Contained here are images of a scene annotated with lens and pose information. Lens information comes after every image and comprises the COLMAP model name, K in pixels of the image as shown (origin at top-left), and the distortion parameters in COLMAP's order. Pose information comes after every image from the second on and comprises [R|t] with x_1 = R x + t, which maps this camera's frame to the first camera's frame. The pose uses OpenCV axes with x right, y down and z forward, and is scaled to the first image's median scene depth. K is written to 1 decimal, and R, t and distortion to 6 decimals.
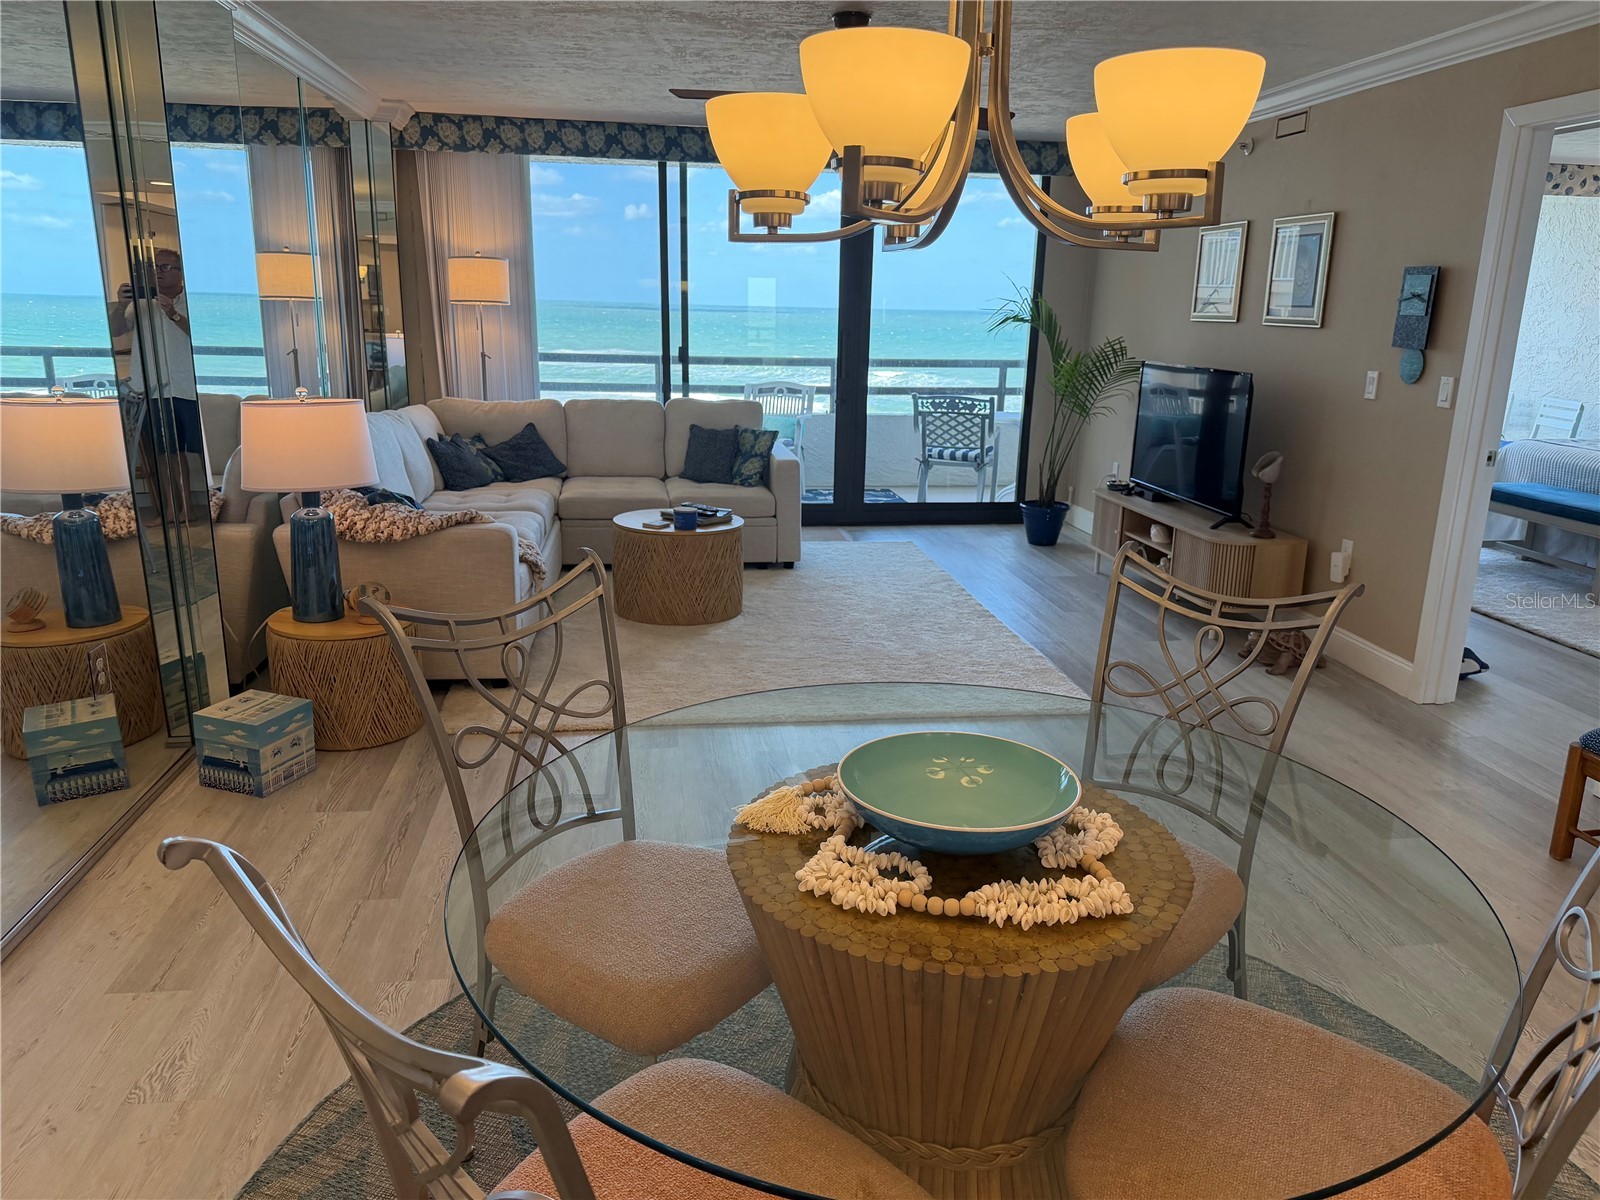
lens RADIAL K [[1131.7, 0, 808.6], [0, 1131.7, 603.2], [0, 0, 1]] dist [0.089227, -0.148647]
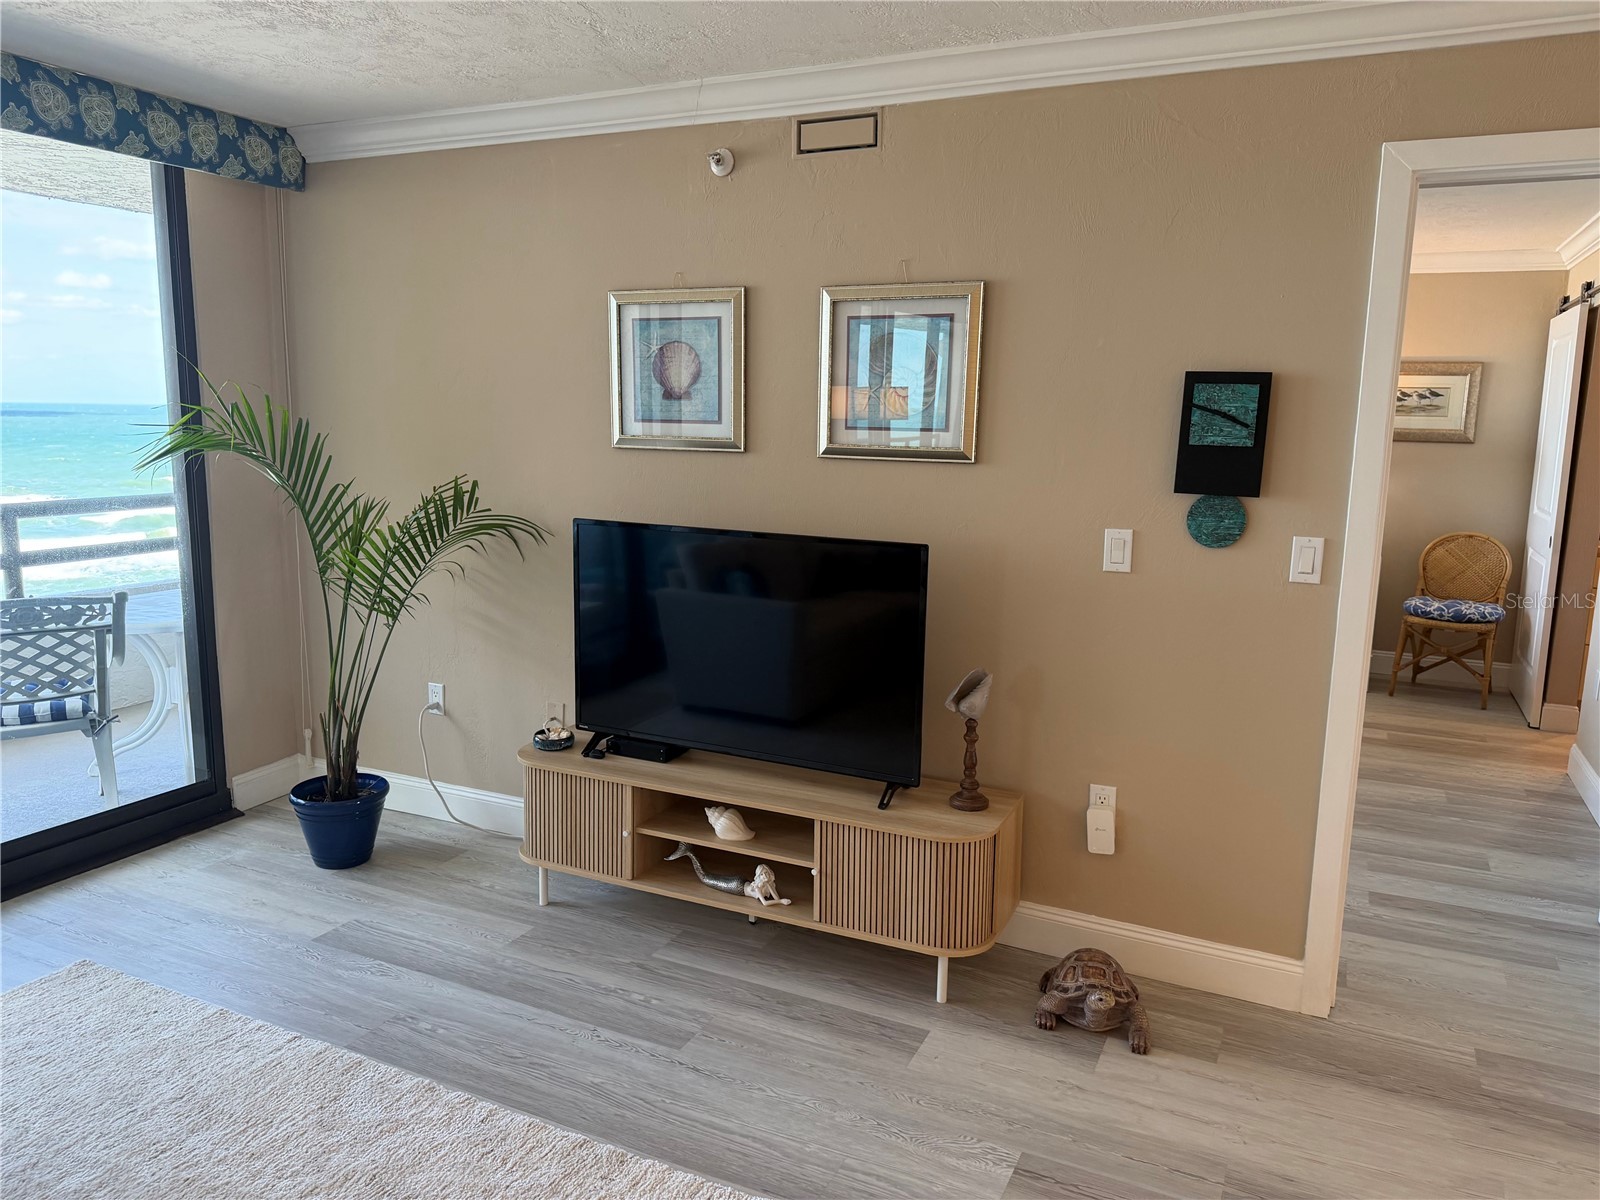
lens RADIAL K [[1123.7, 0, 806.4], [0, 1123.7, 617.1], [0, 0, 1]] dist [0.029231, -0.057135]
pose [[0.553563, -0.149499, 0.819279, -0.115477], [0.201182, 0.978625, 0.042643, -0.190891], [-0.808142, 0.141218, 0.571807, 0.693685]]
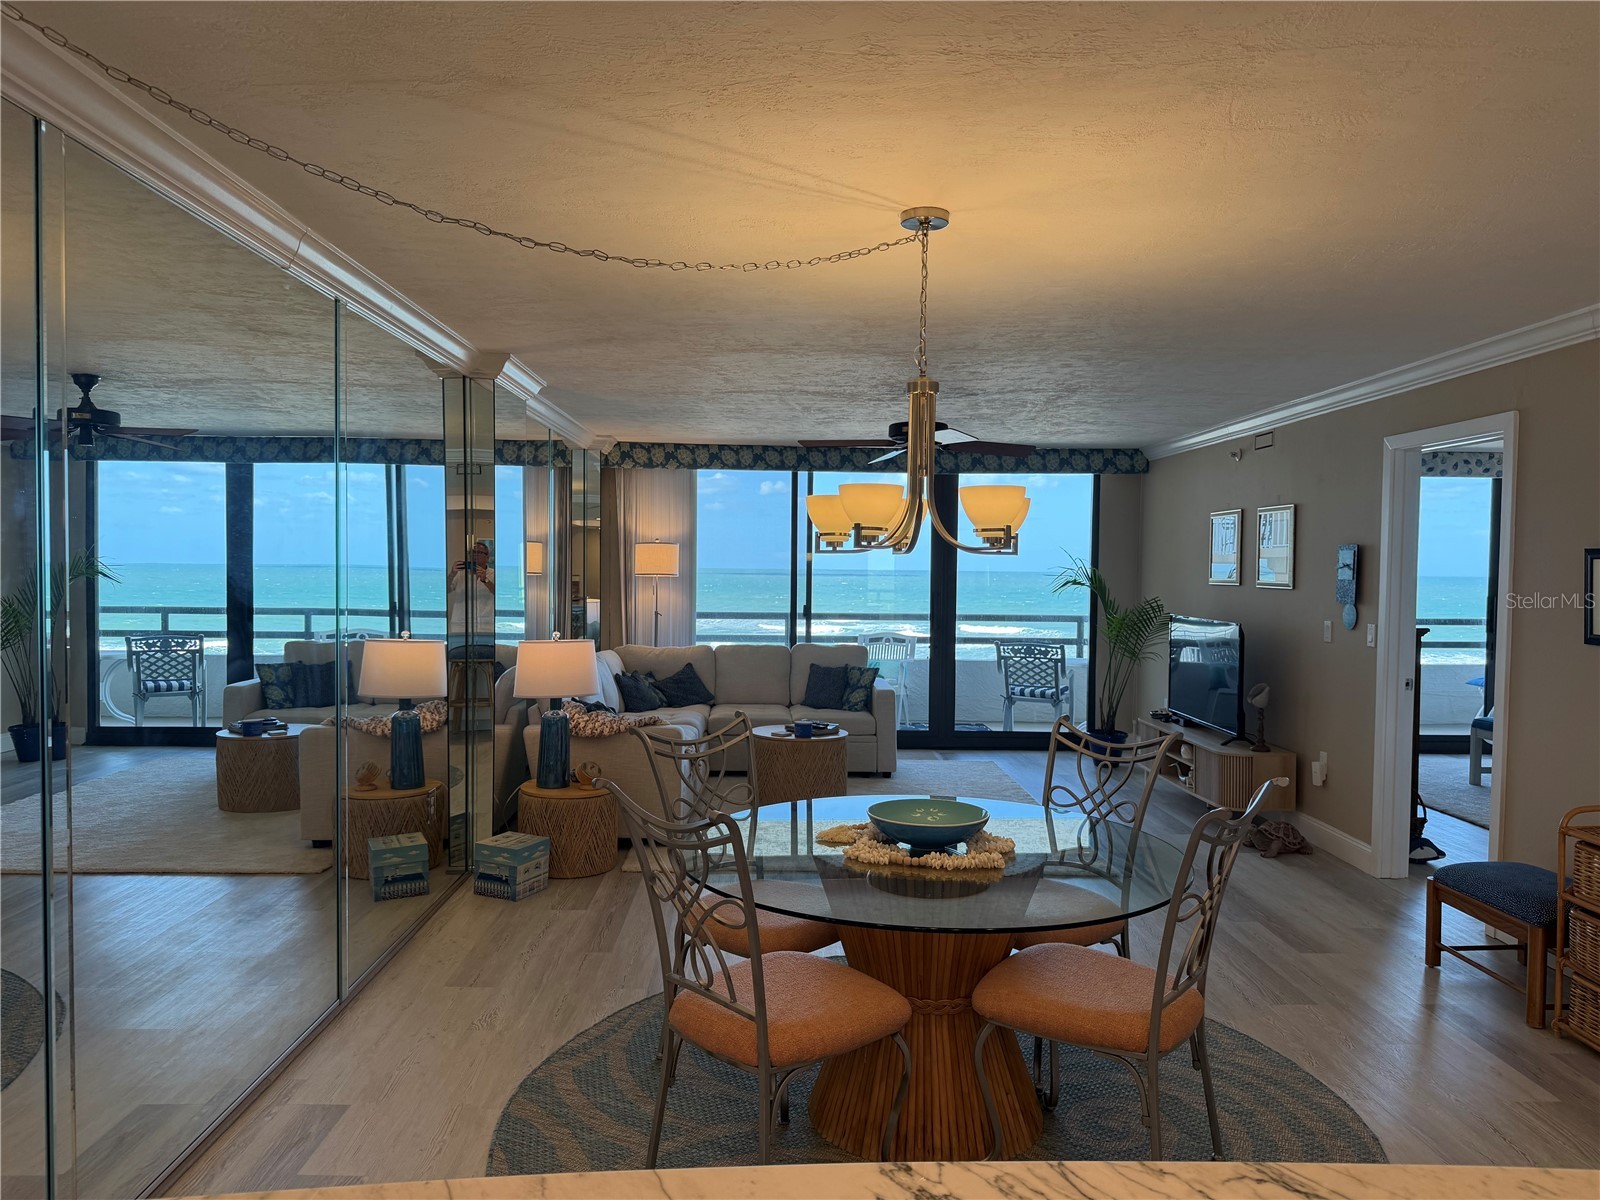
lens RADIAL K [[1133.5, 0, 784.4], [0, 1133.5, 605.5], [0, 0, 1]] dist [0.043929, -0.050531]
pose [[0.990985, -0.005758, -0.133852, 0.045711], [-0.024103, 0.975111, -0.220402, 0.073322], [0.131790, 0.221641, 0.966181, -0.306069]]
